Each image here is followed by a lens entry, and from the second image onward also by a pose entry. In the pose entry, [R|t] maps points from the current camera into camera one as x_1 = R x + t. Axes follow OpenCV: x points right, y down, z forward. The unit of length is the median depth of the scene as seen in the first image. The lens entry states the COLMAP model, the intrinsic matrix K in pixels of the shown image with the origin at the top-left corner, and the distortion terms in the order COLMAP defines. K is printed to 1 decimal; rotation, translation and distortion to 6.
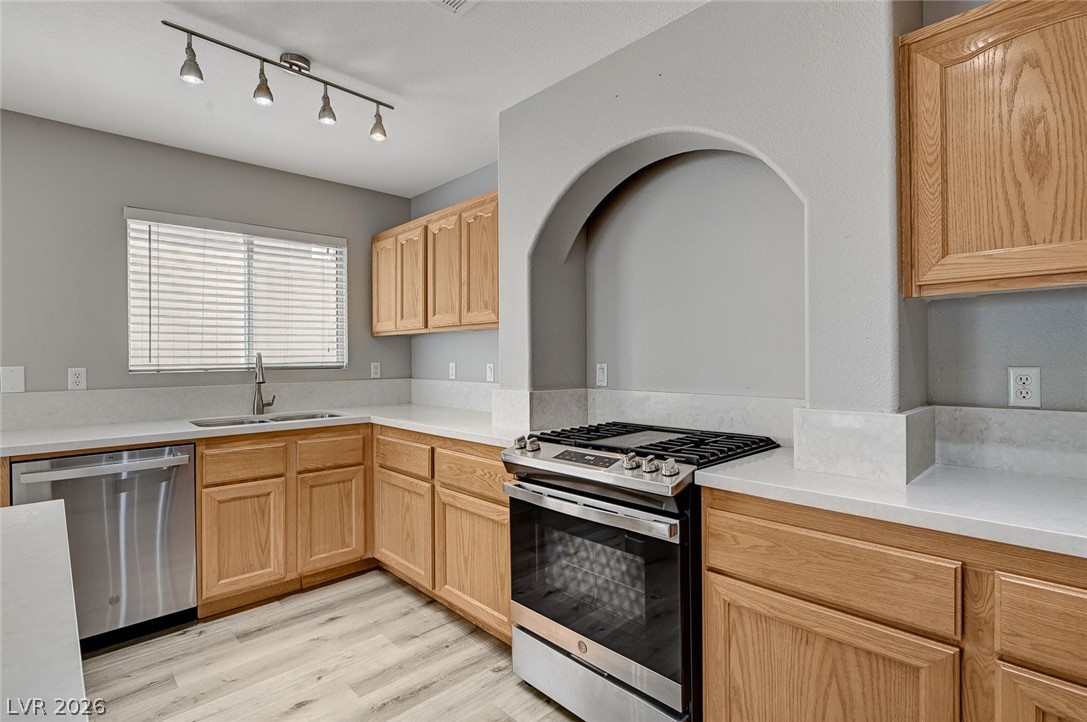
lens RADIAL K [[528.3, 0, 551.6], [0, 528.3, 356.5], [0, 0, 1]] dist [-0.001279, 0.000968]
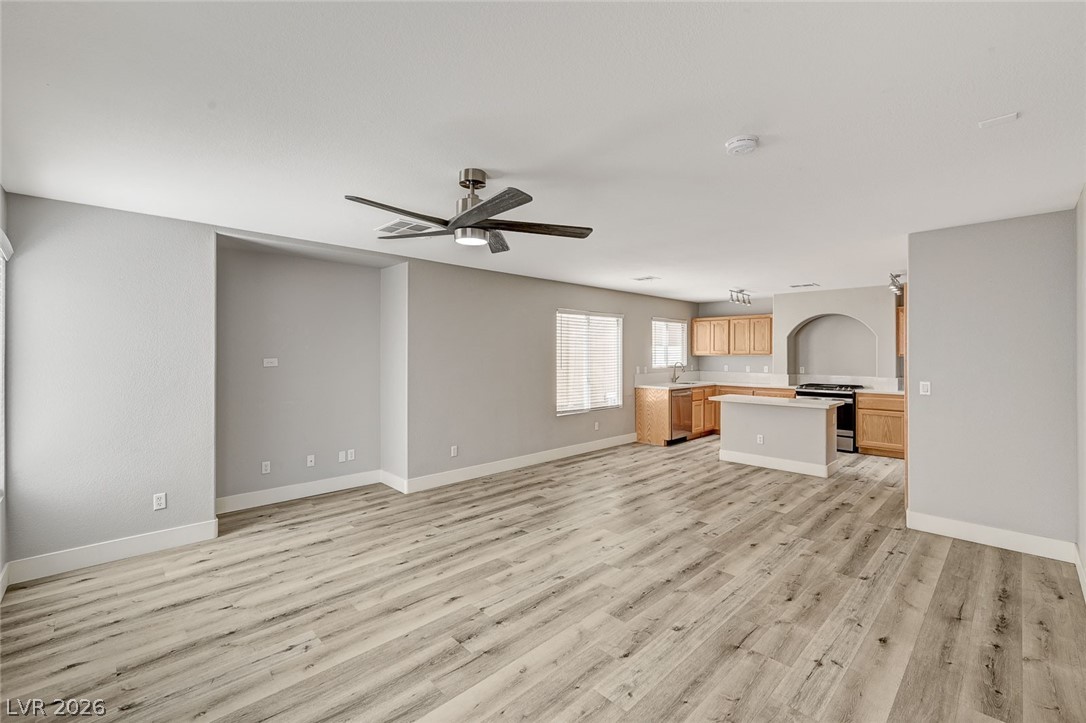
lens RADIAL K [[463.1, 0, 546.7], [0, 463.1, 352.2], [0, 0, 1]] dist [0.003156, 0.000001]
pose [[0.999958, 0.007995, -0.004582, -1.497841], [-0.008013, 0.999960, -0.003980, -0.054750], [0.004550, 0.004016, 0.999982, -1.943538]]
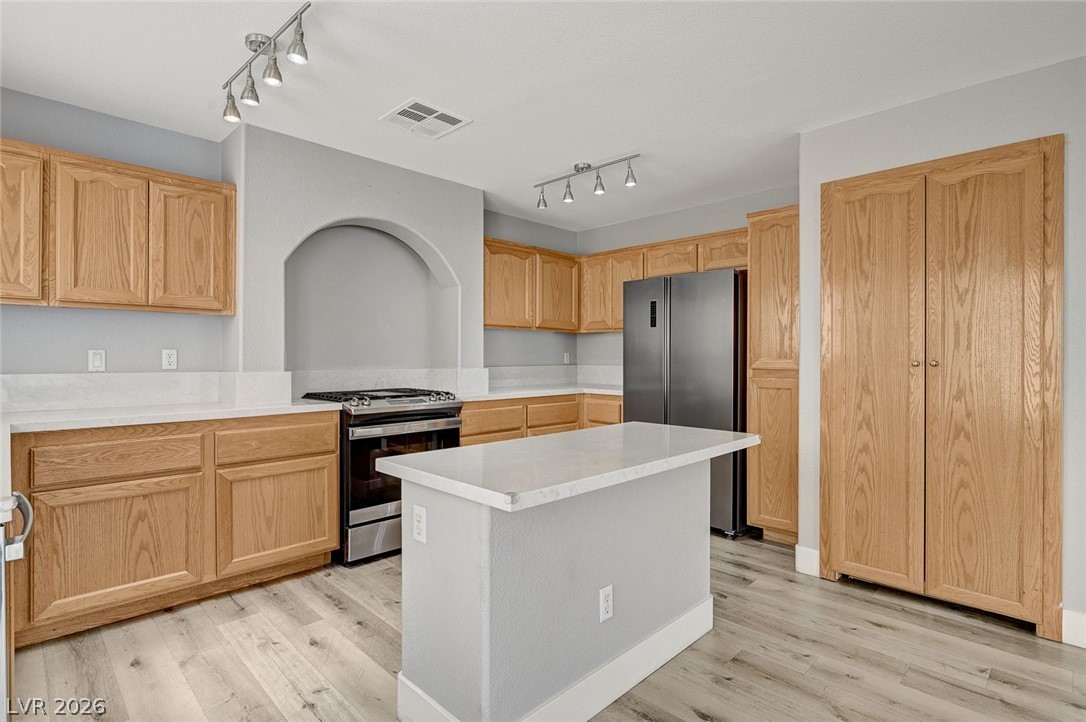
lens RADIAL K [[527.8, 0, 542.5], [0, 527.8, 356.7], [0, 0, 1]] dist [-0.001279, 0.000968]
pose [[-0.016851, 0.007216, 0.999832, -1.168508], [-0.004182, 0.999965, -0.007287, 0.033565], [-0.999849, -0.004304, -0.016820, 0.379332]]
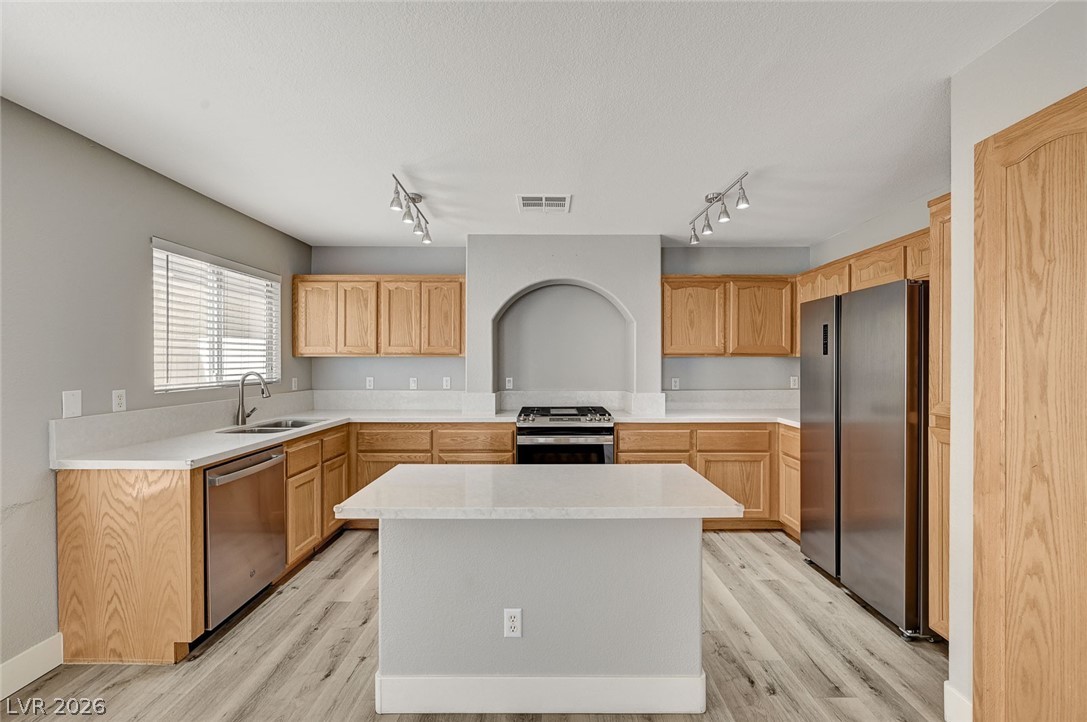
lens RADIAL K [[438.0, 0, 554.4], [0, 438.0, 365.0], [0, 0, 1]] dist [-0.002560, 0.003100]
pose [[0.687767, 0.004215, 0.725919, -0.914738], [-0.006464, 0.999979, 0.000318, -0.031849], [-0.725903, -0.004911, 0.687780, -0.194939]]
